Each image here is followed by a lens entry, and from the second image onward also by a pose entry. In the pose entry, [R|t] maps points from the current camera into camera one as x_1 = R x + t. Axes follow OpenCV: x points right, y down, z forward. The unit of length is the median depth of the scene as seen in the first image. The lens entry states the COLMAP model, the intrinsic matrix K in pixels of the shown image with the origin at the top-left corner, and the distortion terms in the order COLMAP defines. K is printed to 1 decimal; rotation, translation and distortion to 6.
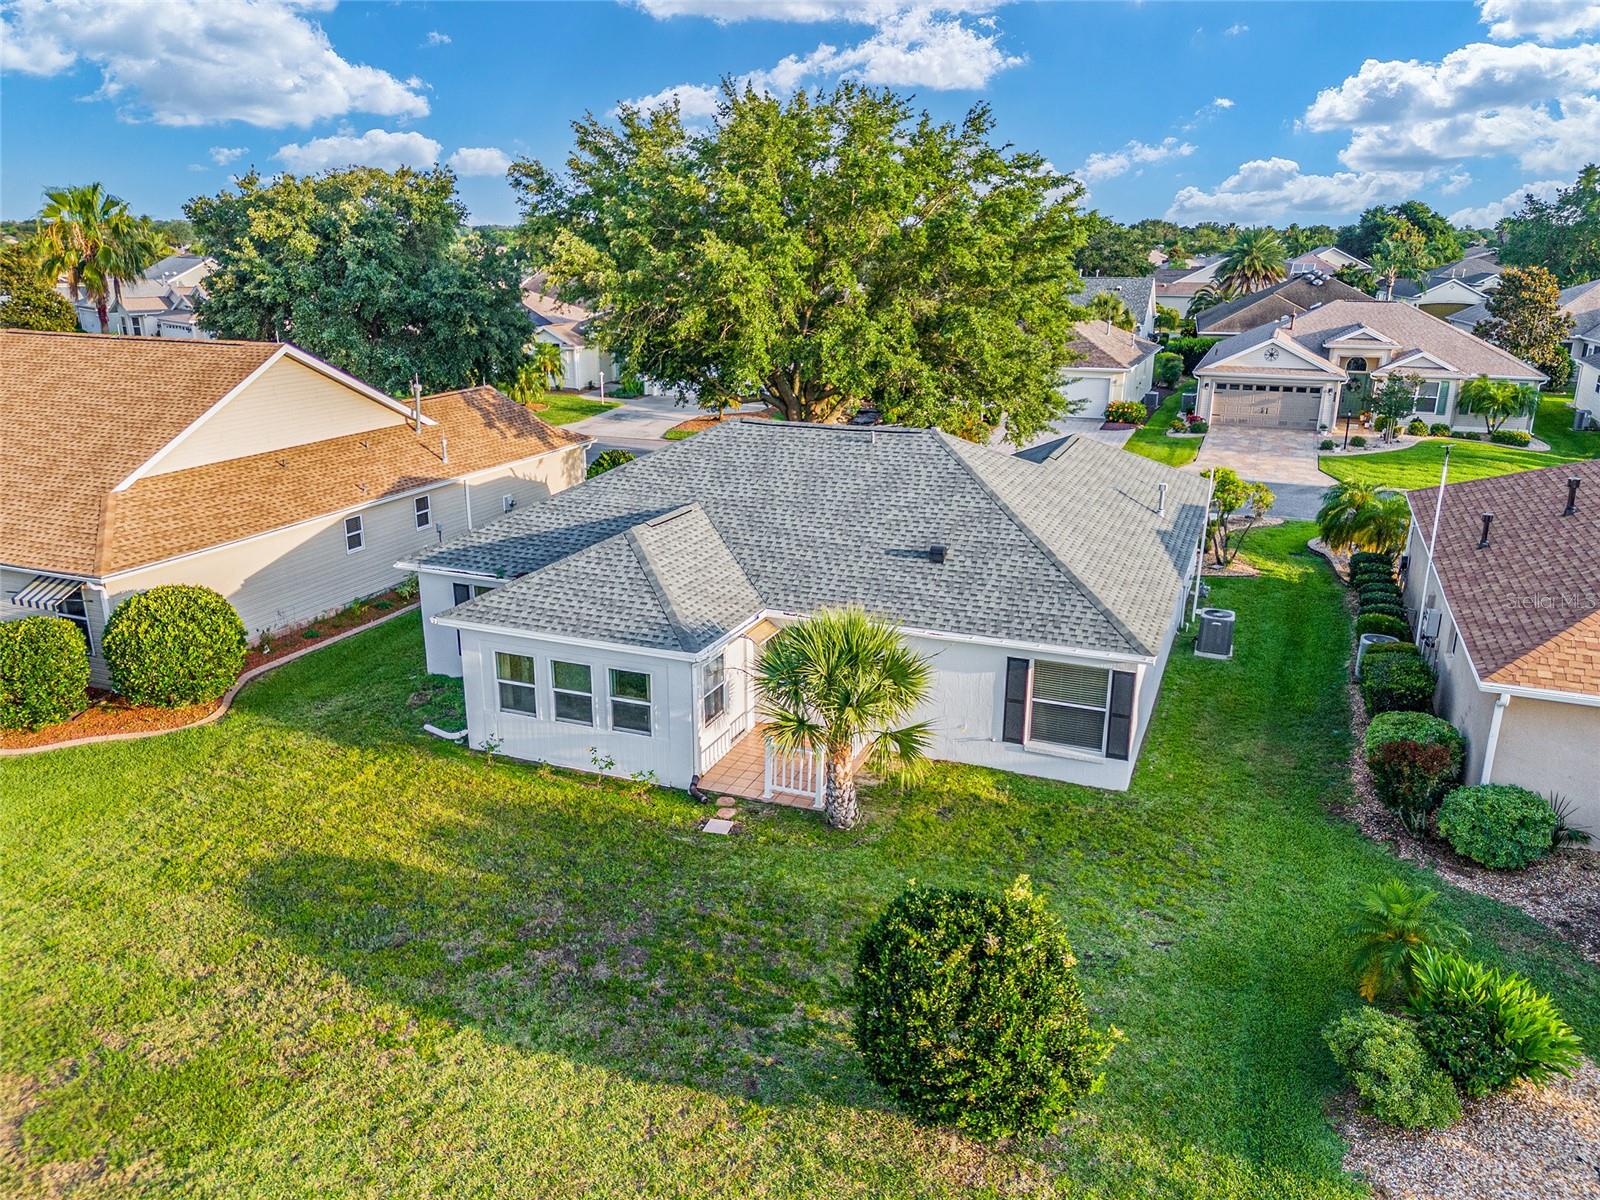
lens RADIAL K [[1151.8, 0, 801.6], [0, 1151.8, 658.9], [0, 0, 1]] dist [0.080520, -0.087995]
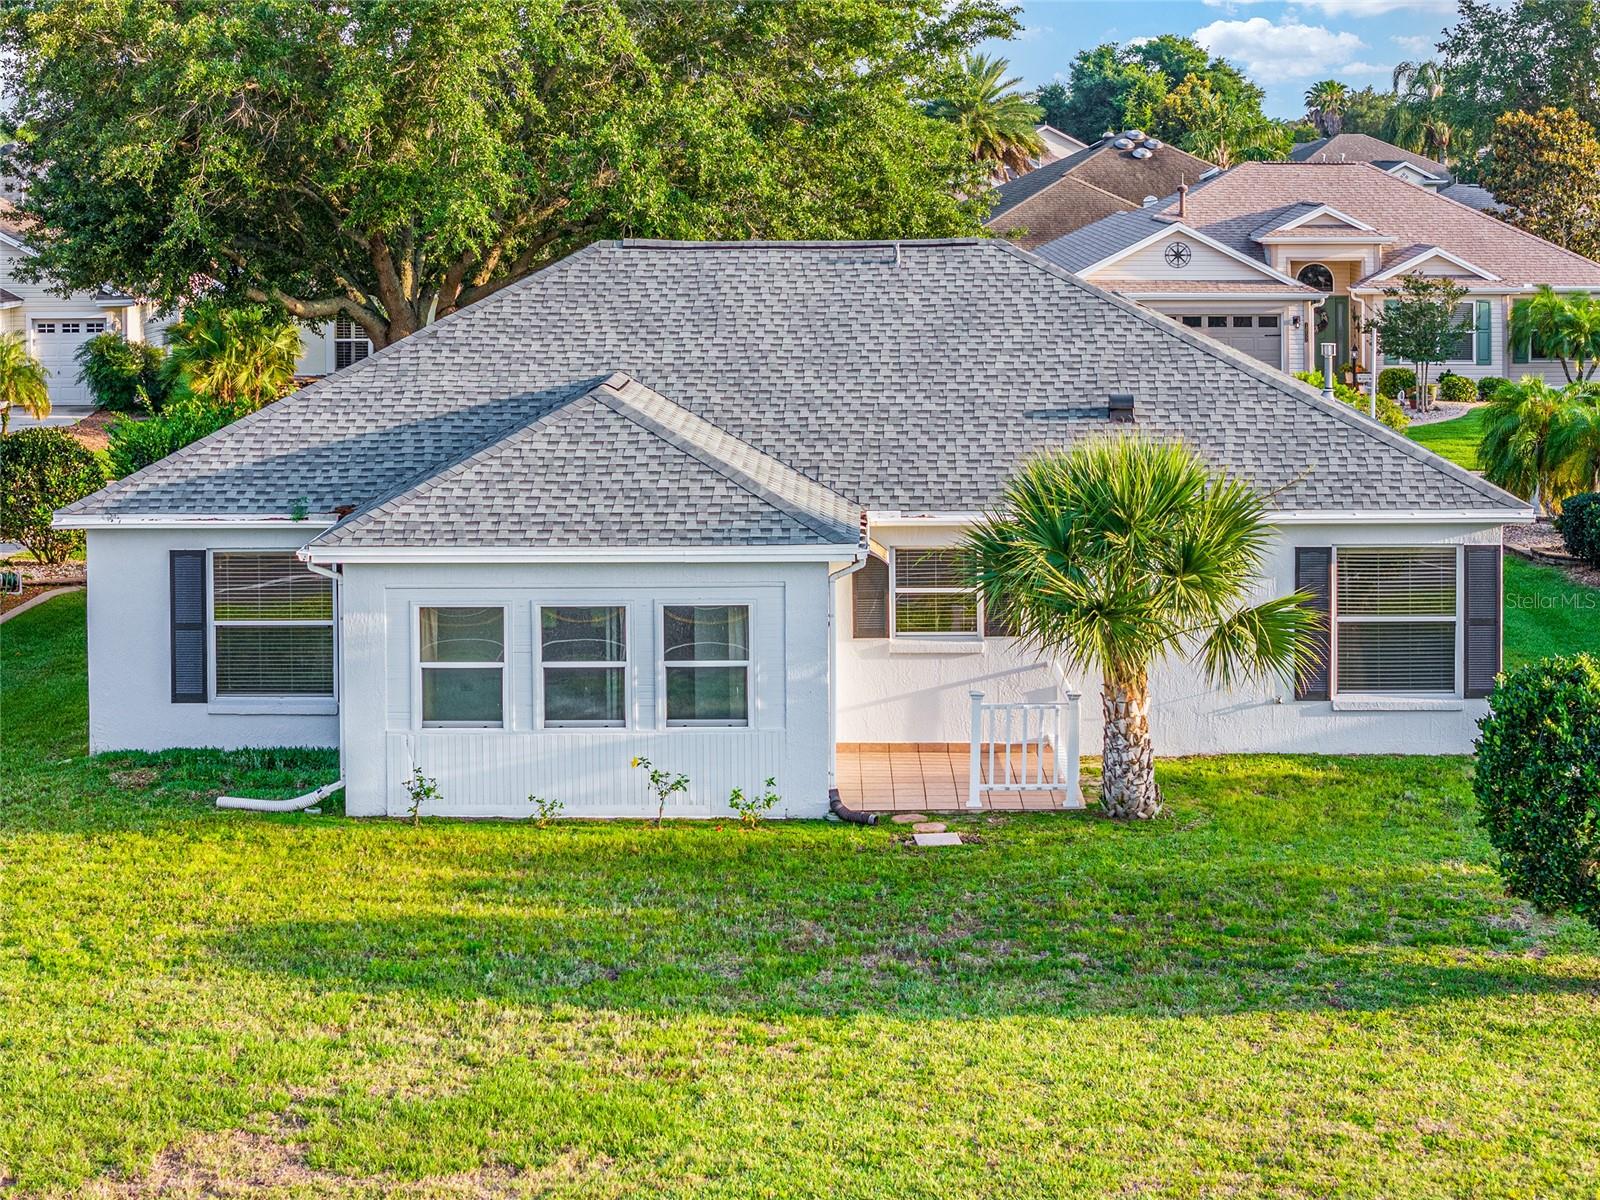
lens RADIAL K [[3214.7, 0, 800.0], [0, 3214.7, 600.0], [0, 0, 1]] dist [-0.337475, 1.762438]
pose [[0.933695, -0.062425, 0.352585, -0.571718], [0.133499, 0.974378, -0.181011, 0.257407], [-0.332252, 0.216079, 0.918106, -0.369266]]
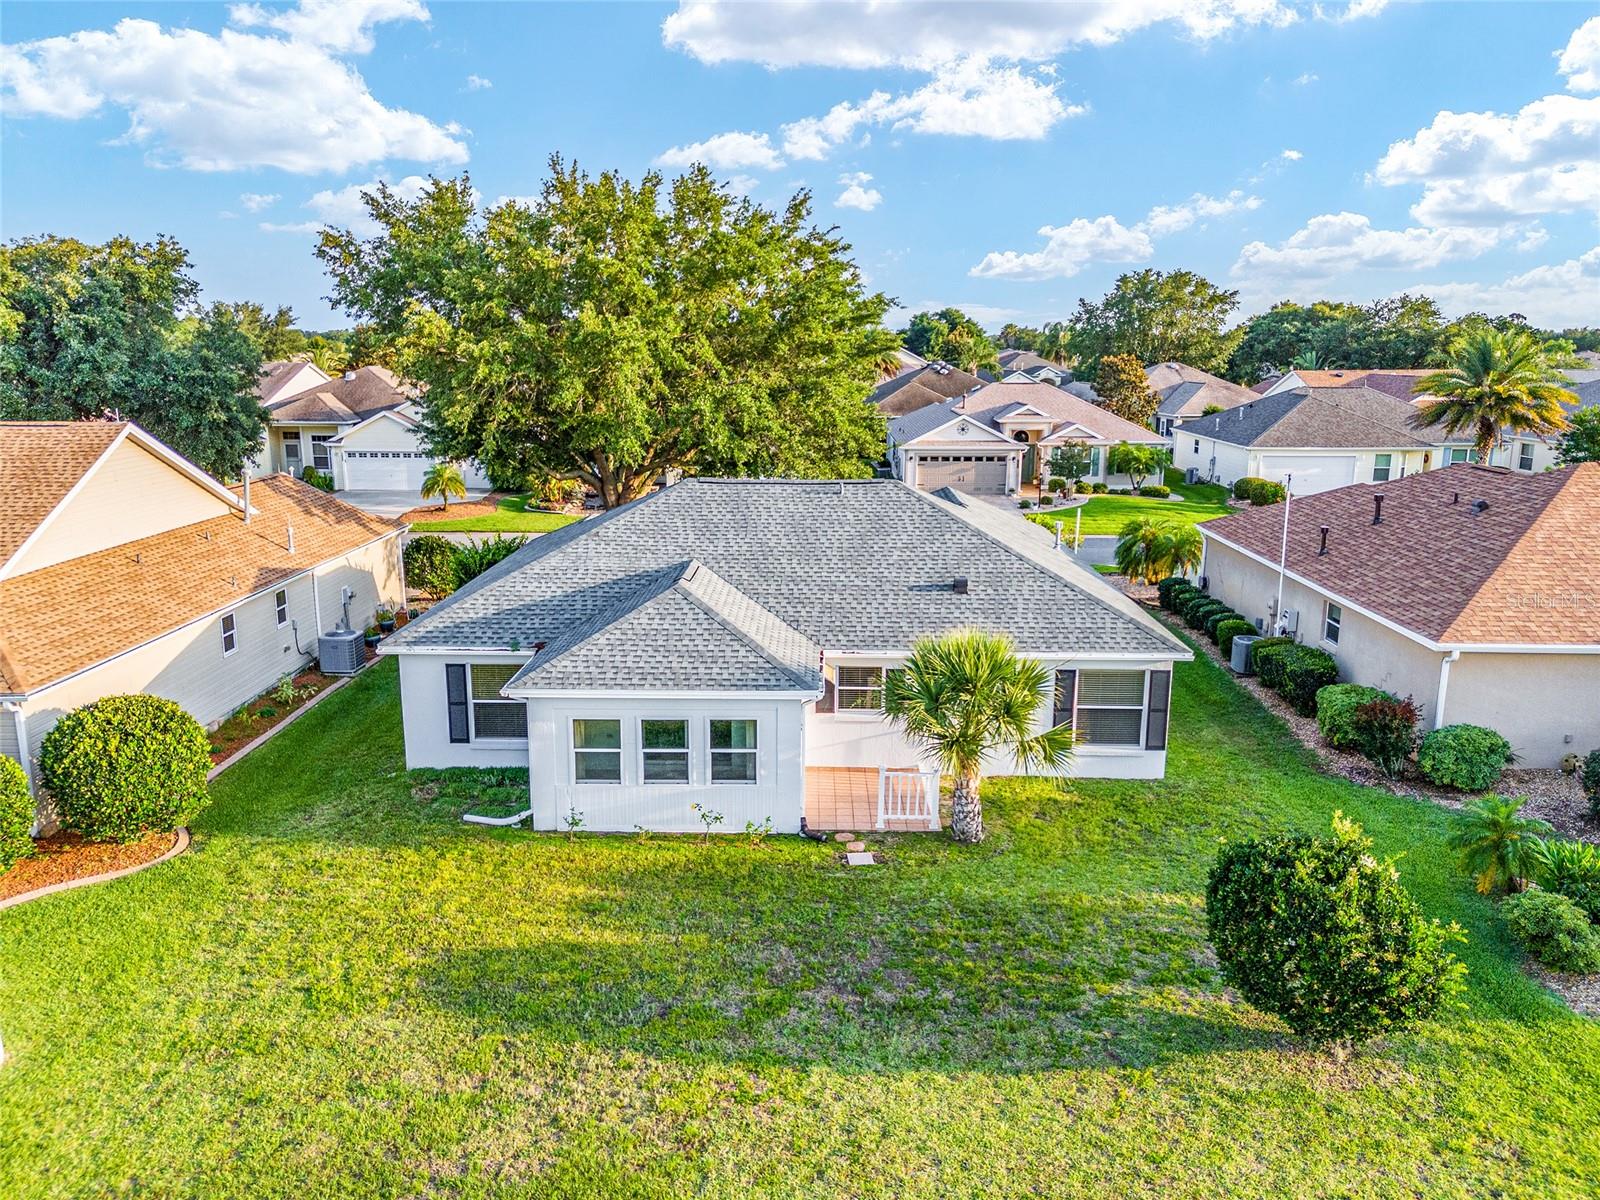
lens RADIAL K [[1165.2, 0, 796.4], [0, 1165.2, 673.0], [0, 0, 1]] dist [0.079388, -0.081693]
pose [[0.935725, -0.098090, 0.338817, -0.382845], [0.122348, 0.991179, -0.050941, 0.024949], [-0.330832, 0.089121, 0.939472, 0.037602]]
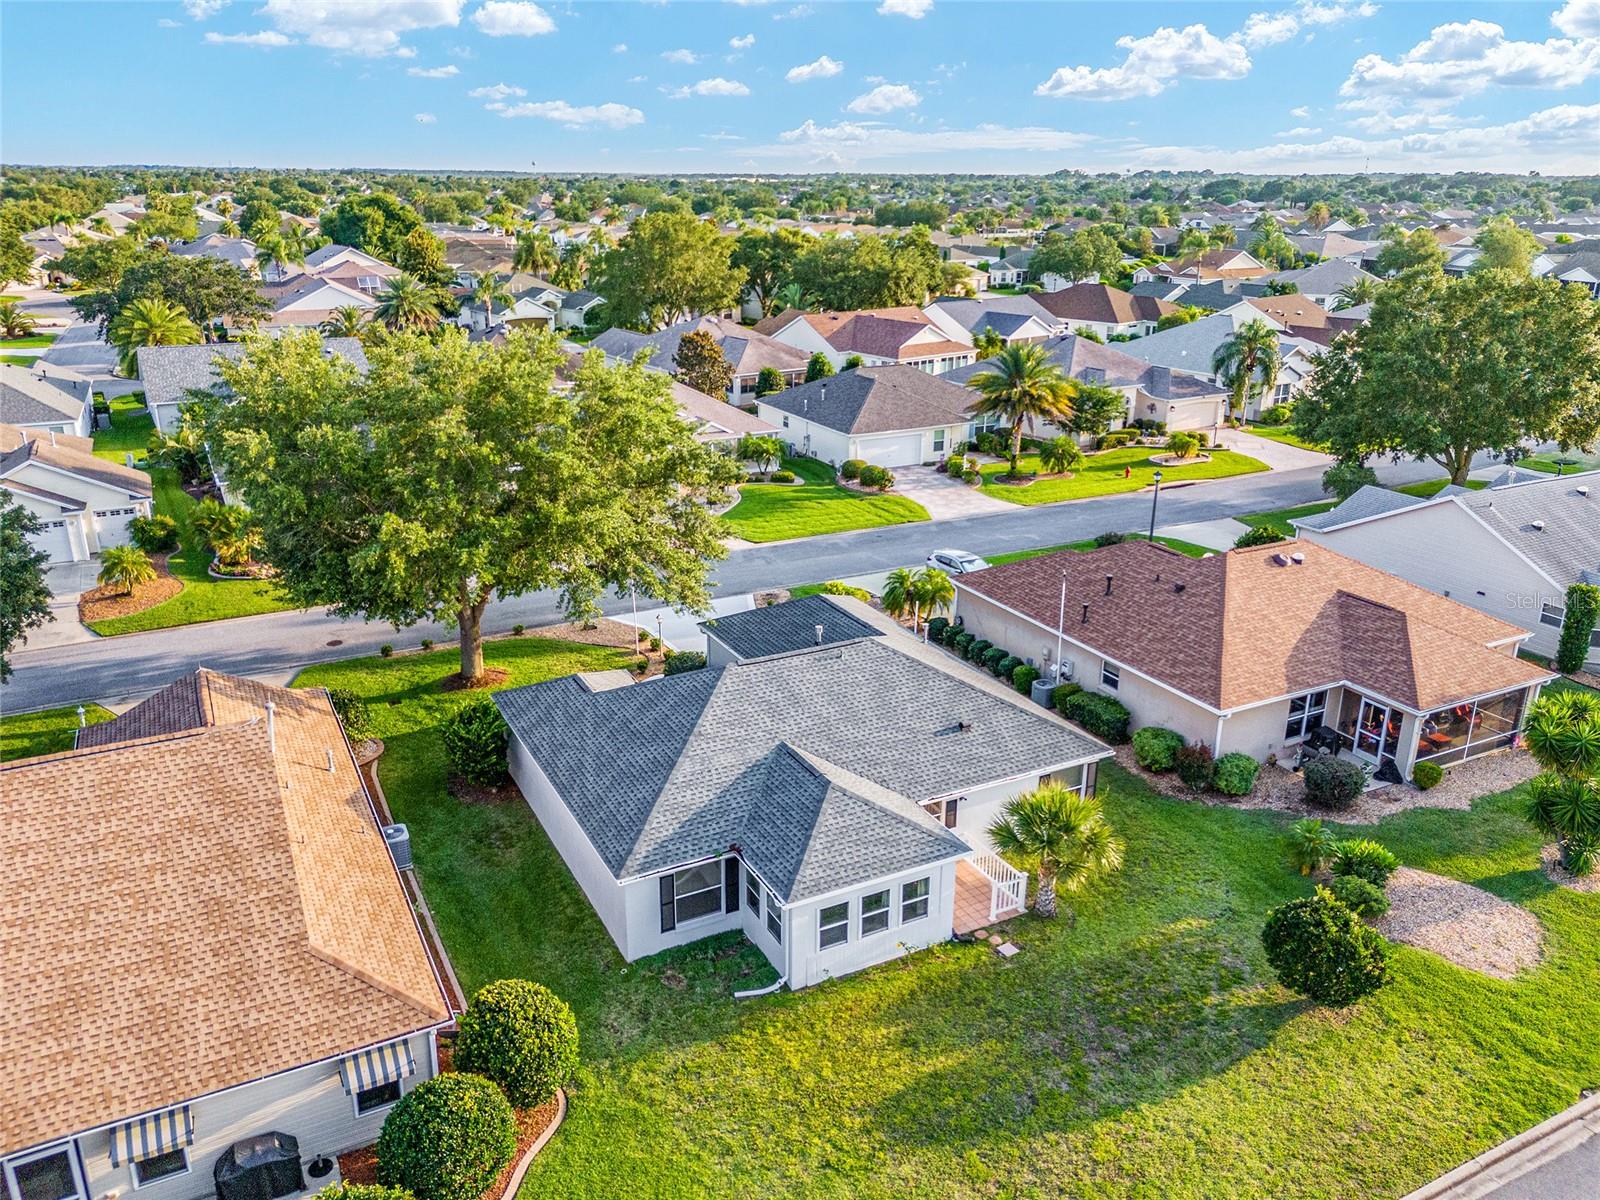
lens RADIAL K [[1165.2, 0, 796.4], [0, 1165.2, 673.0], [0, 0, 1]] dist [0.079388, -0.081693]
pose [[0.651390, -0.296943, 0.698224, -1.050558], [0.259797, 0.951900, 0.162457, -0.452041], [-0.712879, 0.075574, 0.697203, 0.063461]]
